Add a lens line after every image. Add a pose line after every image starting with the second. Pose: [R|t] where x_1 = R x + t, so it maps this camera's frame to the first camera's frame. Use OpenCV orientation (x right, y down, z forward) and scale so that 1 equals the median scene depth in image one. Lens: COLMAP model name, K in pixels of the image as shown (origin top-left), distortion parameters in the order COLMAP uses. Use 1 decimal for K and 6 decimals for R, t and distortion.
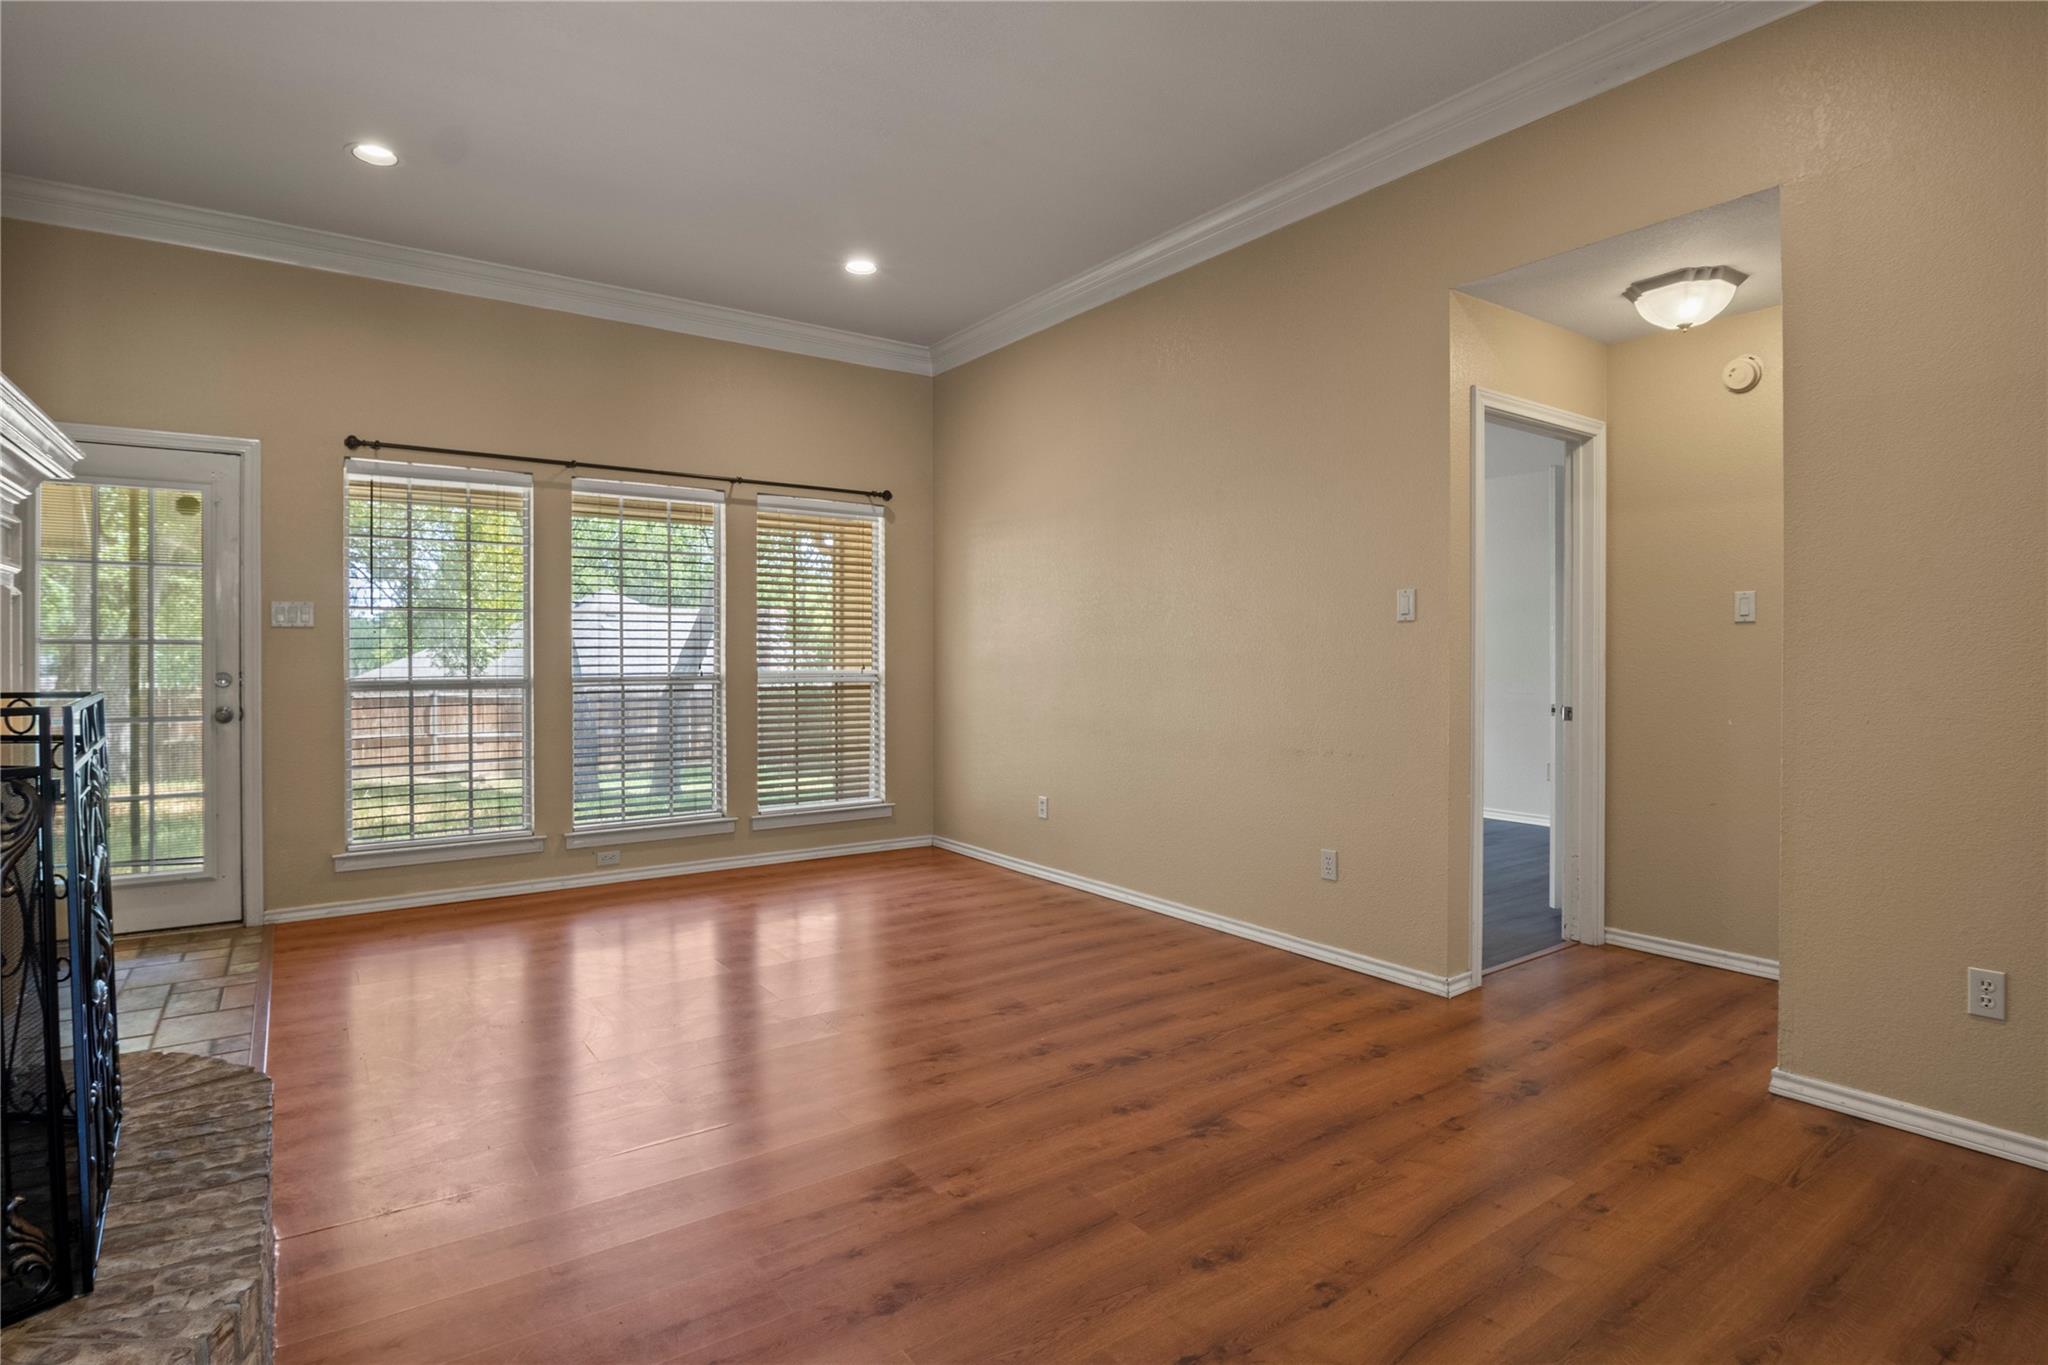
lens RADIAL K [[1036.1, 0, 1026.7], [0, 1036.1, 655.8], [0, 0, 1]] dist [-0.033933, -0.000246]
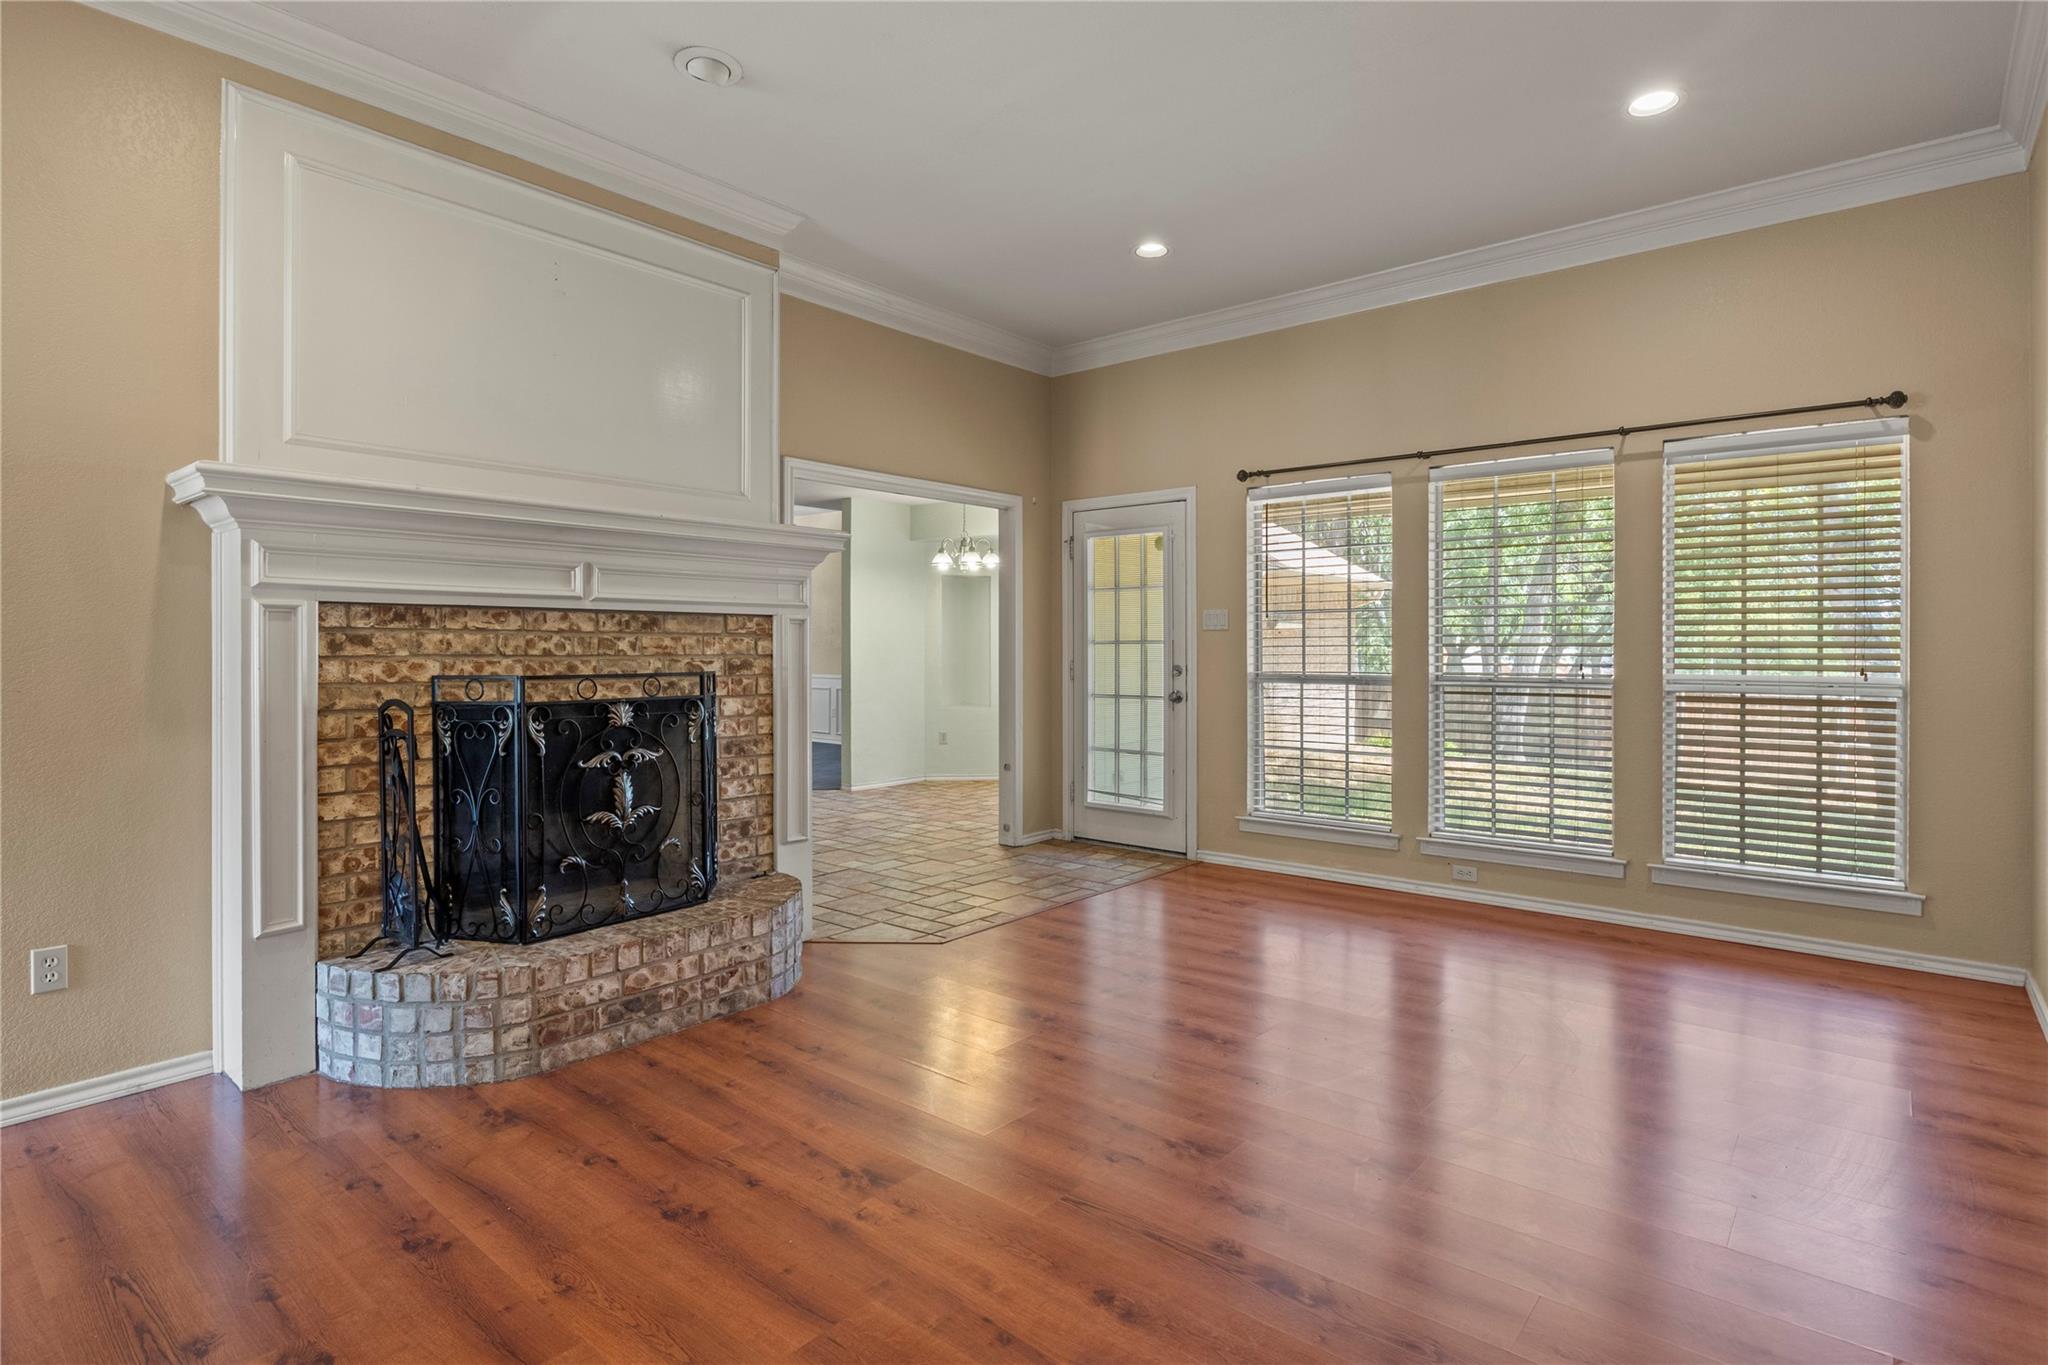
lens RADIAL K [[1027.2, 0, 1022.7], [0, 1027.2, 644.1], [0, 0, 1]] dist [-0.005532, 0.000350]
pose [[0.240932, -0.004765, -0.970530, 0.398643], [-0.003153, 0.999979, -0.005692, -0.002243], [0.970537, 0.004431, 0.240911, 0.402030]]
